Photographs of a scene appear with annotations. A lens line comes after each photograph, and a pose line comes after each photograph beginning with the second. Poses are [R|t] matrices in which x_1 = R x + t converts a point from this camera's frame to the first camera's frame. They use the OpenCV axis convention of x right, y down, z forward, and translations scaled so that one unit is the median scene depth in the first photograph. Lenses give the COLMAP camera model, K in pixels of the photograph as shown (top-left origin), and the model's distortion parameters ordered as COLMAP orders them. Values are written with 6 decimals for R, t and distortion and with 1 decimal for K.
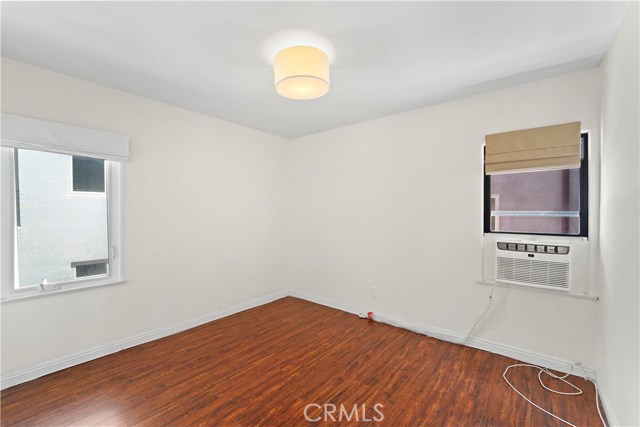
lens RADIAL K [[263.1, 0, 320.6], [0, 263.1, 212.5], [0, 0, 1]] dist [-0.020096, -0.001040]
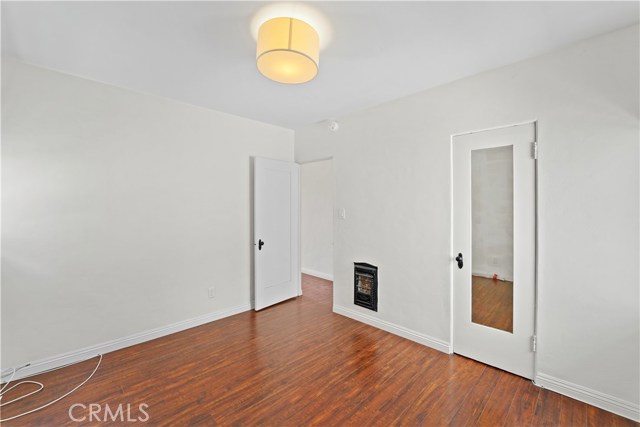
lens RADIAL K [[263.1, 0, 319.5], [0, 263.1, 209.6], [0, 0, 1]] dist [-0.020096, -0.001040]
pose [[-0.994661, -0.004987, 0.103077, -0.275394], [-0.003118, 0.999828, 0.018288, -0.013049], [-0.103150, 0.017869, -0.994505, 1.934886]]
